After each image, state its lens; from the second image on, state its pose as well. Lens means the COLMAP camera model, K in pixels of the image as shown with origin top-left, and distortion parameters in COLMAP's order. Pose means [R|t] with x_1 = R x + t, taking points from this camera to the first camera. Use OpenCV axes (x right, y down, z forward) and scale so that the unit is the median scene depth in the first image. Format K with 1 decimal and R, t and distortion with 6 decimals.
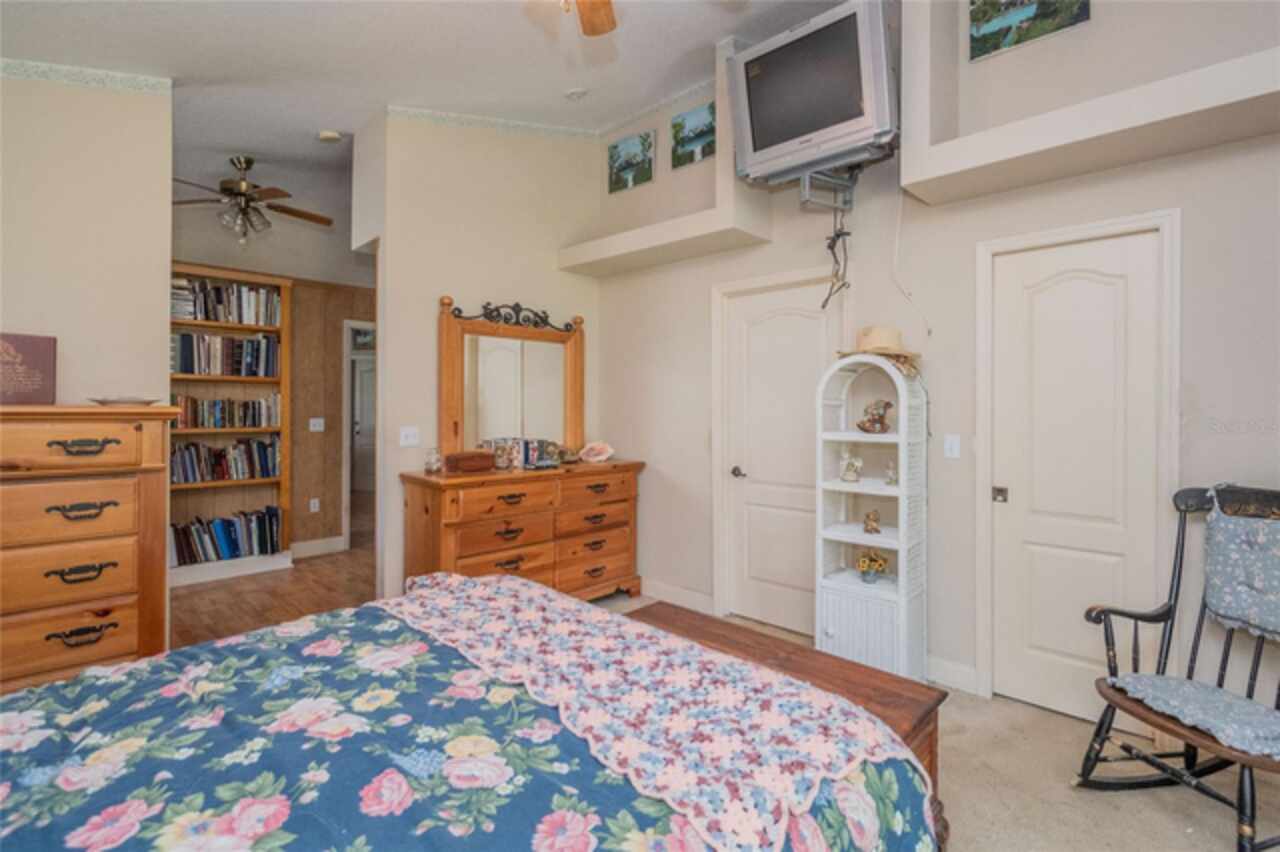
lens RADIAL K [[574.9, 0, 635.3], [0, 574.9, 412.7], [0, 0, 1]] dist [0.001938, -0.002151]
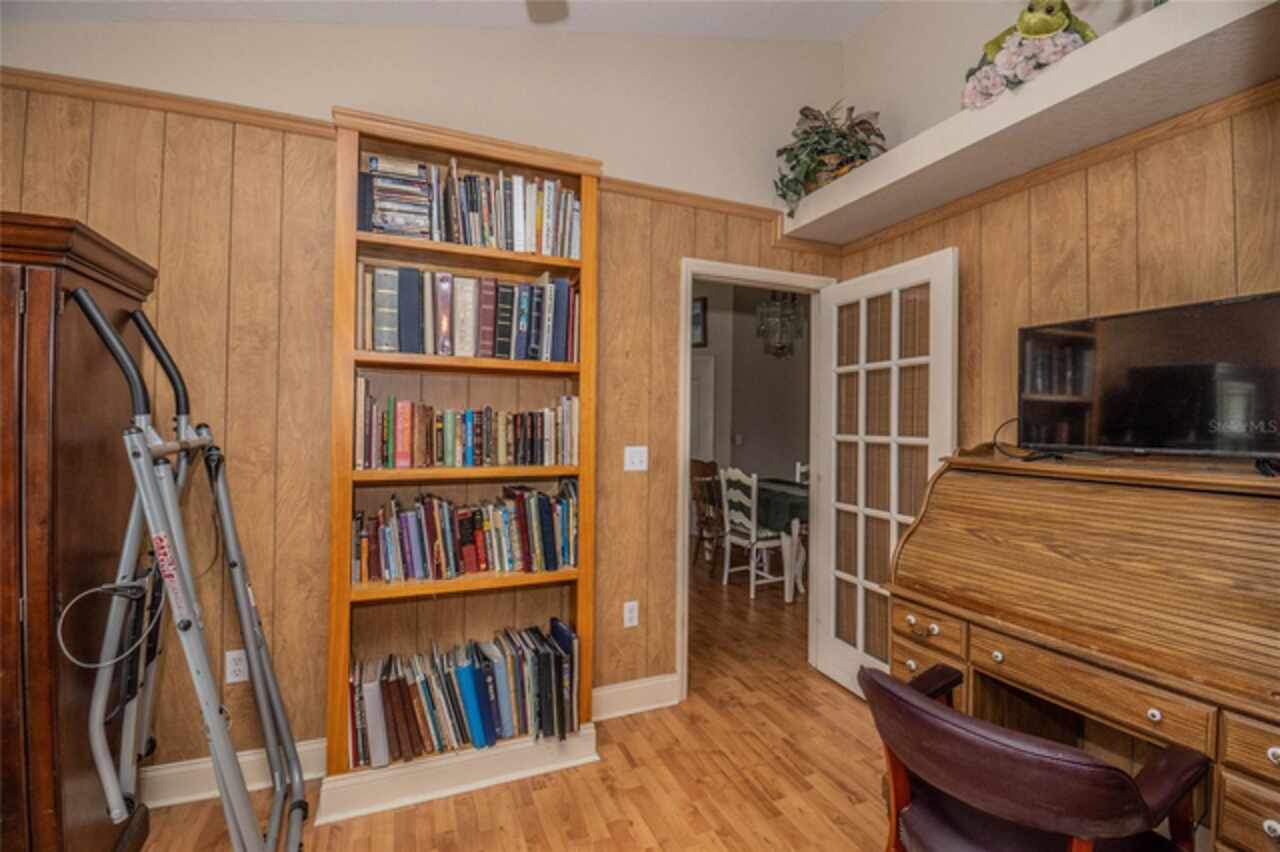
lens RADIAL K [[574.9, 0, 640.2], [0, 574.9, 421.4], [0, 0, 1]] dist [0.001938, -0.002151]
pose [[0.909029, 0.001072, -0.416732, -0.378863], [-0.008500, 0.999836, -0.015971, -0.005149], [0.416646, 0.018060, 0.908889, 0.599166]]
